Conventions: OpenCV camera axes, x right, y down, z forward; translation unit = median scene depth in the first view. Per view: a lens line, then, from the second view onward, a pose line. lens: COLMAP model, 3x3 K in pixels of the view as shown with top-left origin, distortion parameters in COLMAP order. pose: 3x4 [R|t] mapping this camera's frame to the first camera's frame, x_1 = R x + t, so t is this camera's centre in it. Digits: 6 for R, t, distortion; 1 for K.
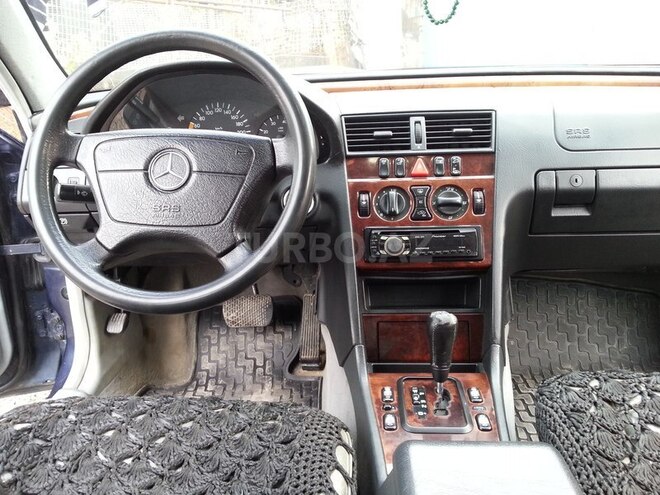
lens RADIAL K [[549.4, 0, 330.0], [0, 549.4, 247.5], [0, 0, 1]] dist [0.031880, -0.100006]
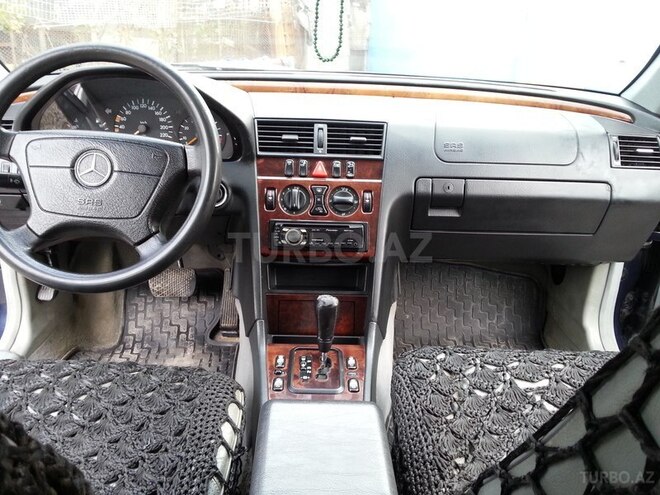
lens RADIAL K [[549.4, 0, 330.0], [0, 549.4, 247.5], [0, 0, 1]] dist [0.031880, -0.100006]
pose [[0.994356, 0.035045, 0.100139, 0.084592], [-0.041827, 0.996913, 0.066452, -0.067387], [-0.097501, -0.070265, 0.992752, -0.189555]]
